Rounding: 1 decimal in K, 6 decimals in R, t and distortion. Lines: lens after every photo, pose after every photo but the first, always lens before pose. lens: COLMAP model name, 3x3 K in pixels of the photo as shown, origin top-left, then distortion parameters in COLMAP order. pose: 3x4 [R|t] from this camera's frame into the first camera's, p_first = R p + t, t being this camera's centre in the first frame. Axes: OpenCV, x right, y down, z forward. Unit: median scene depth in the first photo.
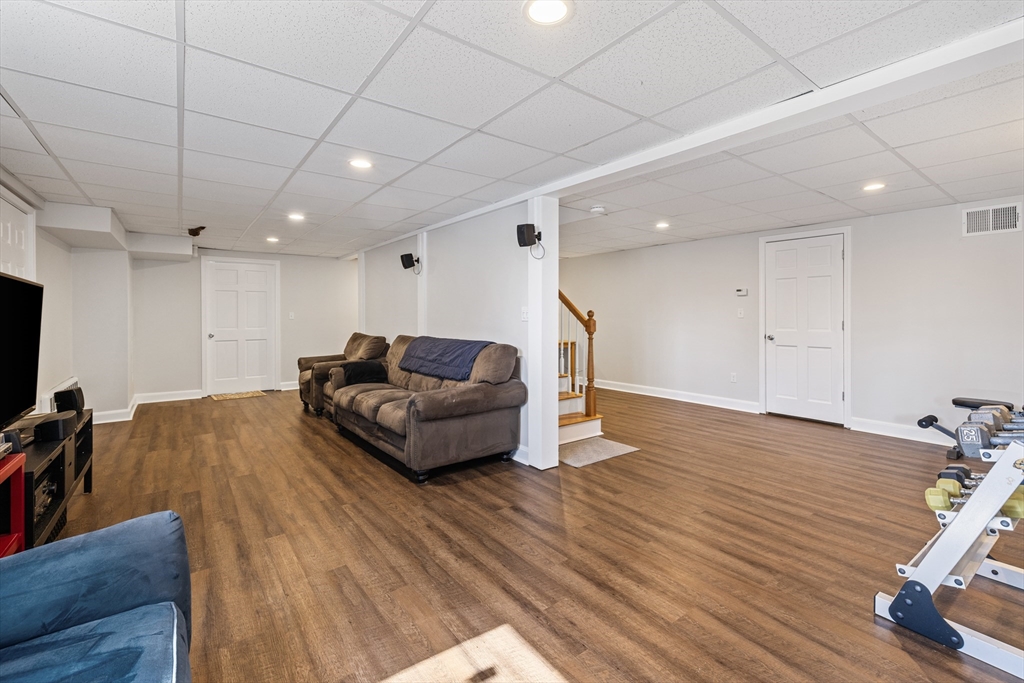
lens RADIAL K [[433.9, 0, 506.1], [0, 433.9, 313.5], [0, 0, 1]] dist [0.000674, 0.000021]
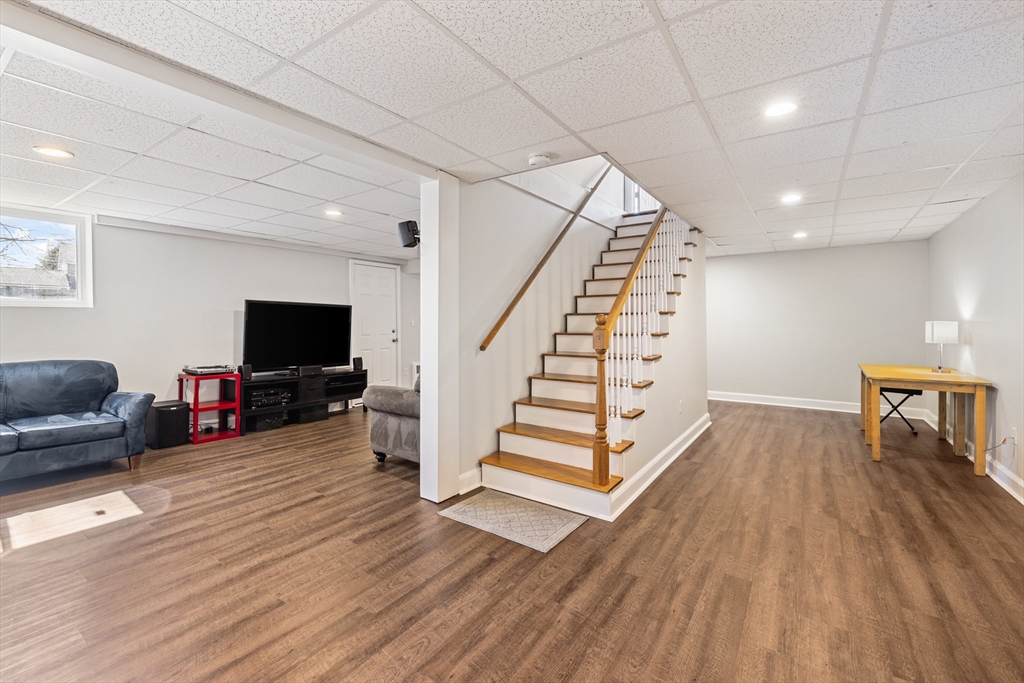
lens RADIAL K [[433.9, 0, 511.7], [0, 433.9, 332.1], [0, 0, 1]] dist [0.000674, 0.000021]
pose [[0.314721, 0.010516, -0.949126, 1.243172], [-0.000612, 0.999941, 0.010877, 0.024464], [0.949184, -0.002843, 0.314709, 1.156145]]
